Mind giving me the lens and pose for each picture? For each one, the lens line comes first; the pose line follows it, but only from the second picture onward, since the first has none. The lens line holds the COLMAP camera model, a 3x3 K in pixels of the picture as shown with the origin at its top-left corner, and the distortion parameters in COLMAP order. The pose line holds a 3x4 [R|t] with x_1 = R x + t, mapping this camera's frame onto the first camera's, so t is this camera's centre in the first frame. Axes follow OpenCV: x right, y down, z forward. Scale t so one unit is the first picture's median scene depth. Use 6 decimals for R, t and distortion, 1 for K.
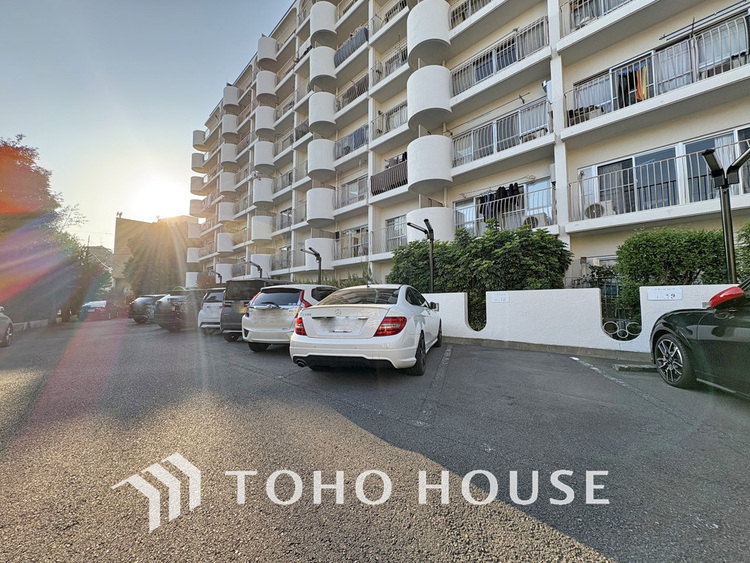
lens RADIAL K [[297.9, 0, 375.0], [0, 297.9, 281.5], [0, 0, 1]] dist [-0.002126, -0.000028]
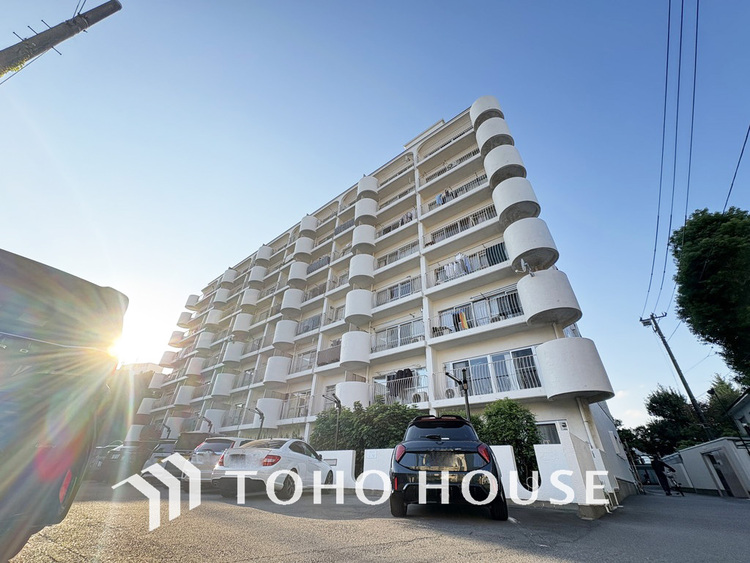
lens RADIAL K [[297.9, 0, 375.0], [0, 297.9, 281.5], [0, 0, 1]] dist [-0.002126, -0.000028]
pose [[0.994803, 0.081706, 0.060760, 0.128871], [-0.041456, 0.870042, -0.491232, 0.015303], [-0.093000, 0.486160, 0.868907, -0.320613]]
